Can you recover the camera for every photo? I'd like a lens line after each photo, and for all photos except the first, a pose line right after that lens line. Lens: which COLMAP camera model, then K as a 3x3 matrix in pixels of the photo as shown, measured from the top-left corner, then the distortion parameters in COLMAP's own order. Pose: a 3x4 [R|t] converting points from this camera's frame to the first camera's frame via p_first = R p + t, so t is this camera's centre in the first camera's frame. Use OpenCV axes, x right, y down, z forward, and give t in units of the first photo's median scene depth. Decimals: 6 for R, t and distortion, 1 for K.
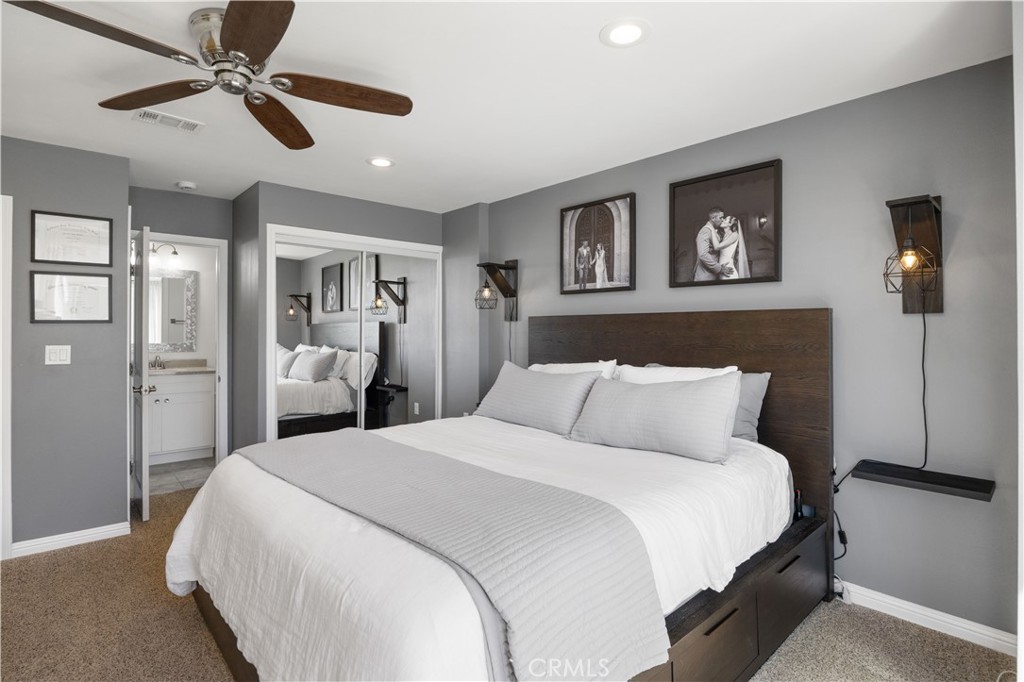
lens RADIAL K [[505.9, 0, 508.4], [0, 505.9, 331.7], [0, 0, 1]] dist [-0.009897, -0.000249]
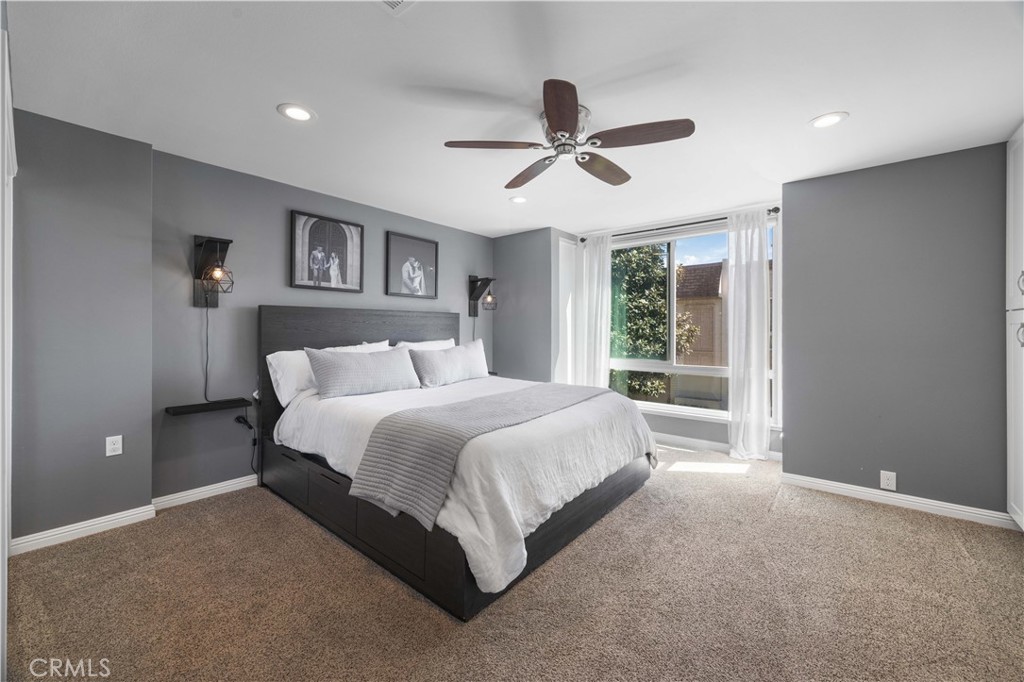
lens RADIAL K [[402.8, 0, 511.0], [0, 402.8, 329.0], [0, 0, 1]] dist [-0.001853, -0.000105]
pose [[-0.137676, -0.011293, 0.990413, -0.945164], [-0.011024, 0.999891, 0.009869, 0.005145], [-0.990416, -0.009560, -0.137786, 0.727161]]
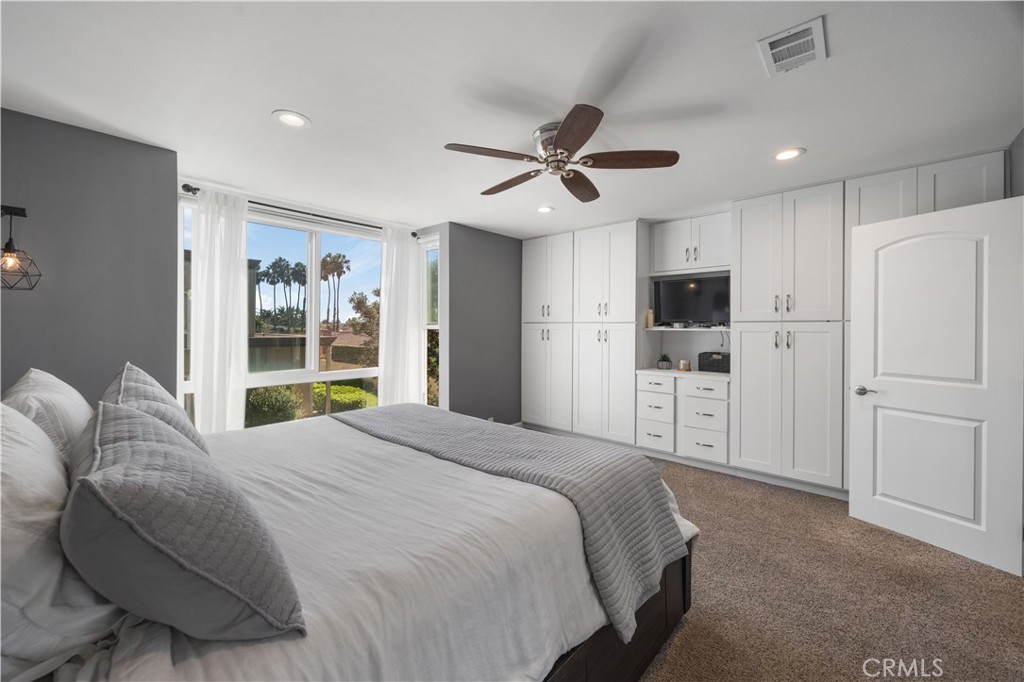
lens RADIAL K [[402.8, 0, 511.0], [0, 402.8, 329.0], [0, 0, 1]] dist [-0.001853, -0.000105]
pose [[-0.995708, -0.016354, -0.091093, -0.165375], [-0.016232, 0.999866, -0.002079, -0.002706], [0.091115, -0.000591, -0.995840, 1.227637]]
